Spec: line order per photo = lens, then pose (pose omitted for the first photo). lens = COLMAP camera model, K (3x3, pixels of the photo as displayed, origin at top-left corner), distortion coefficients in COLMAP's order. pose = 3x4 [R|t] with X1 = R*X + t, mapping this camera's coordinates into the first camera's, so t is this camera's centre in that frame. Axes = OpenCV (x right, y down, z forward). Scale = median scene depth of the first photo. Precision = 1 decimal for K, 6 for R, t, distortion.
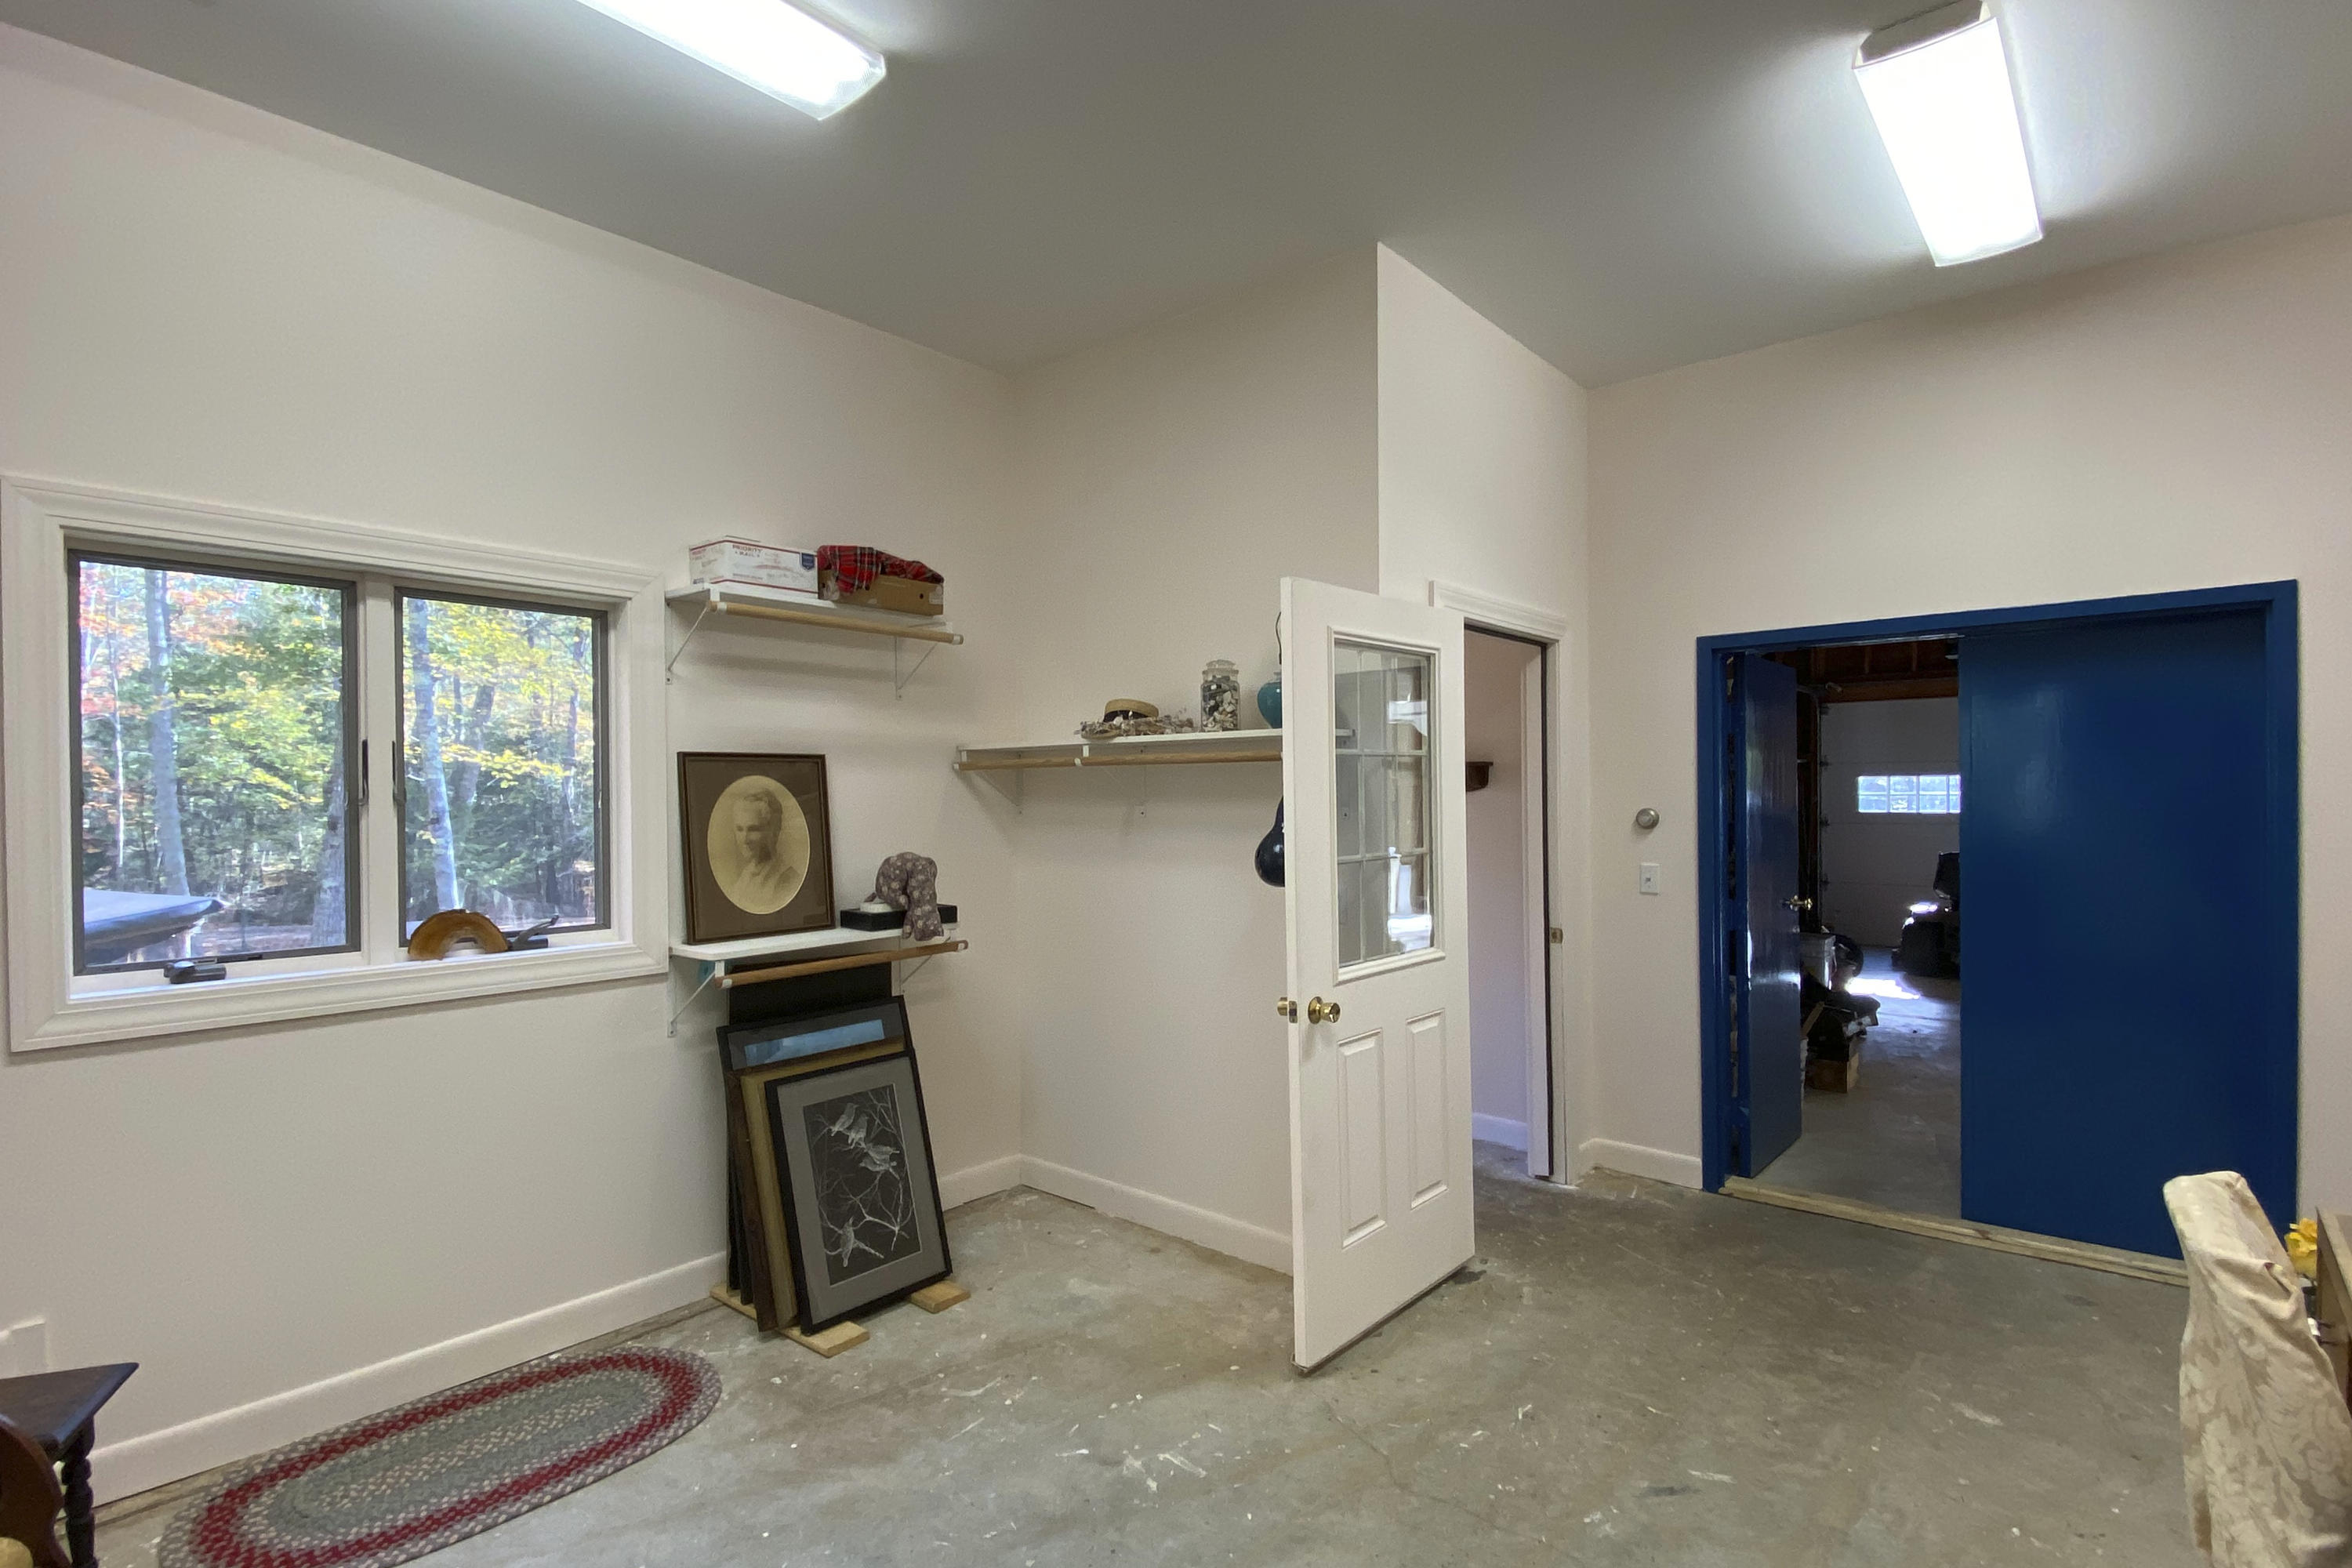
lens RADIAL K [[1137.5, 0, 1176.0], [0, 1137.5, 784.0], [0, 0, 1]] dist [0.027610, -0.000018]
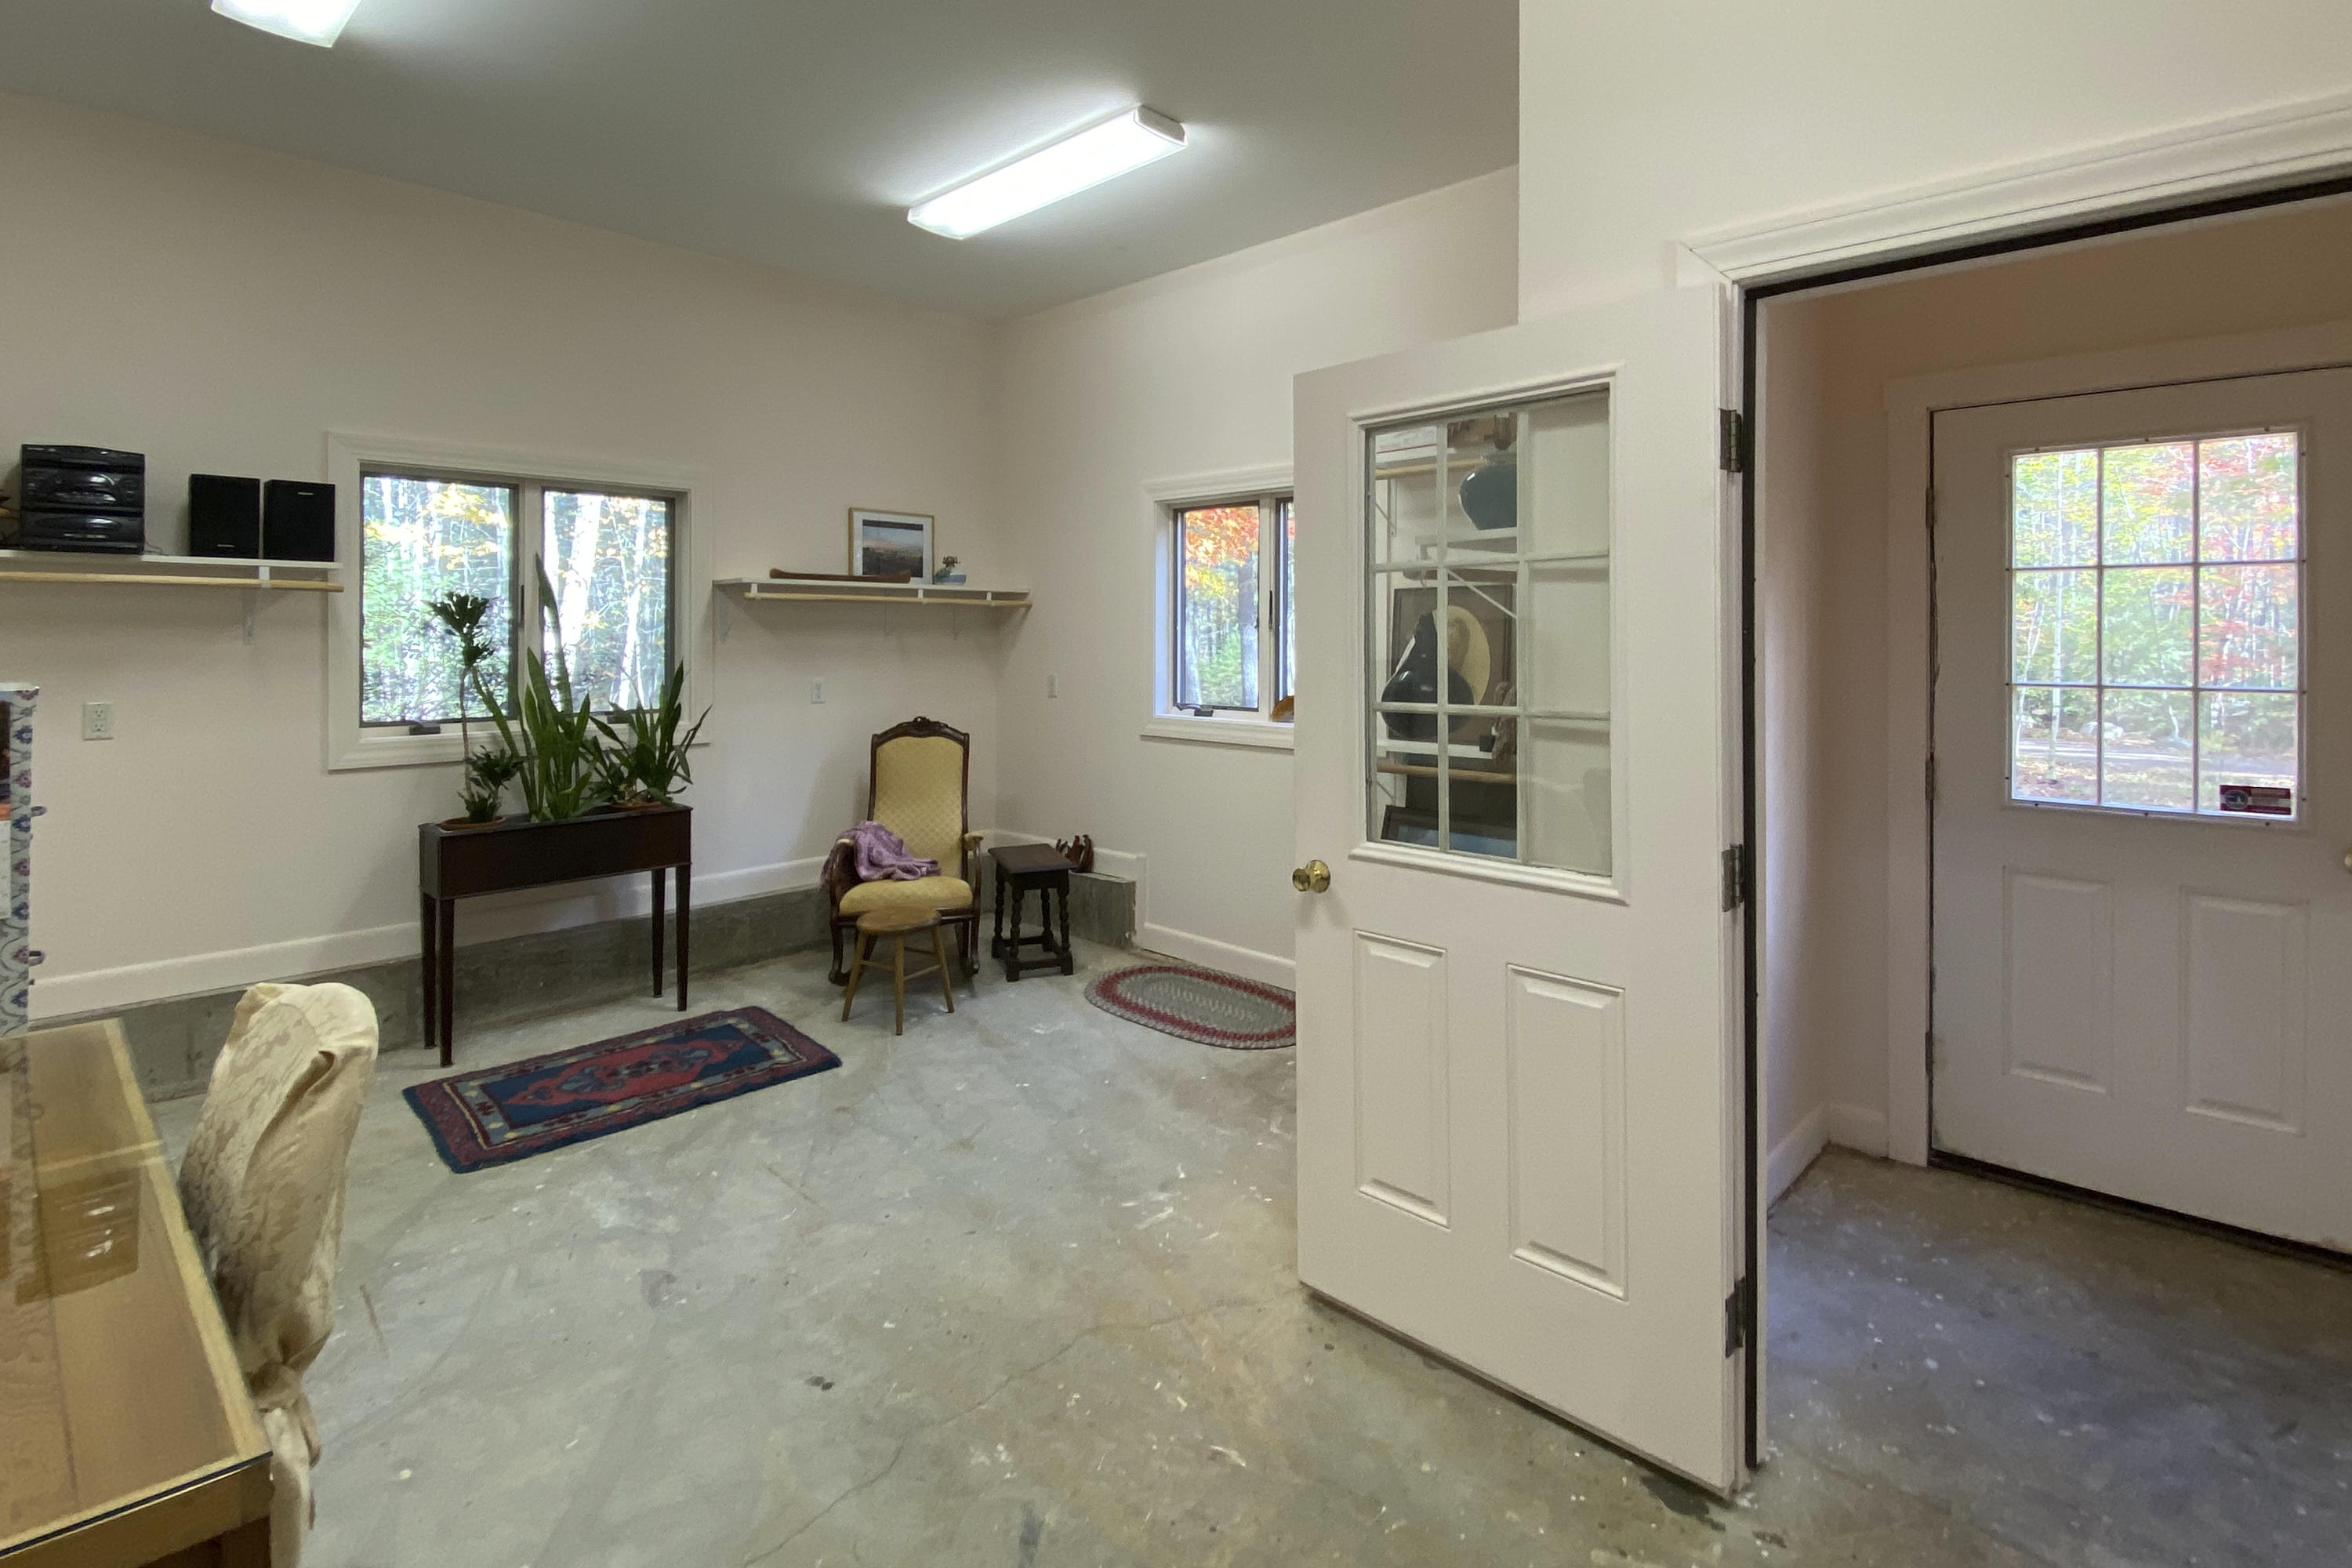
lens RADIAL K [[1110.5, 0, 1180.8], [0, 1110.5, 624.3], [0, 0, 1]] dist [0.000061, -0.000217]
pose [[-0.039194, 0.000932, -0.999231, 1.064106], [0.006047, 0.999981, 0.000695, 0.010934], [0.999213, -0.006015, -0.039198, 1.046301]]
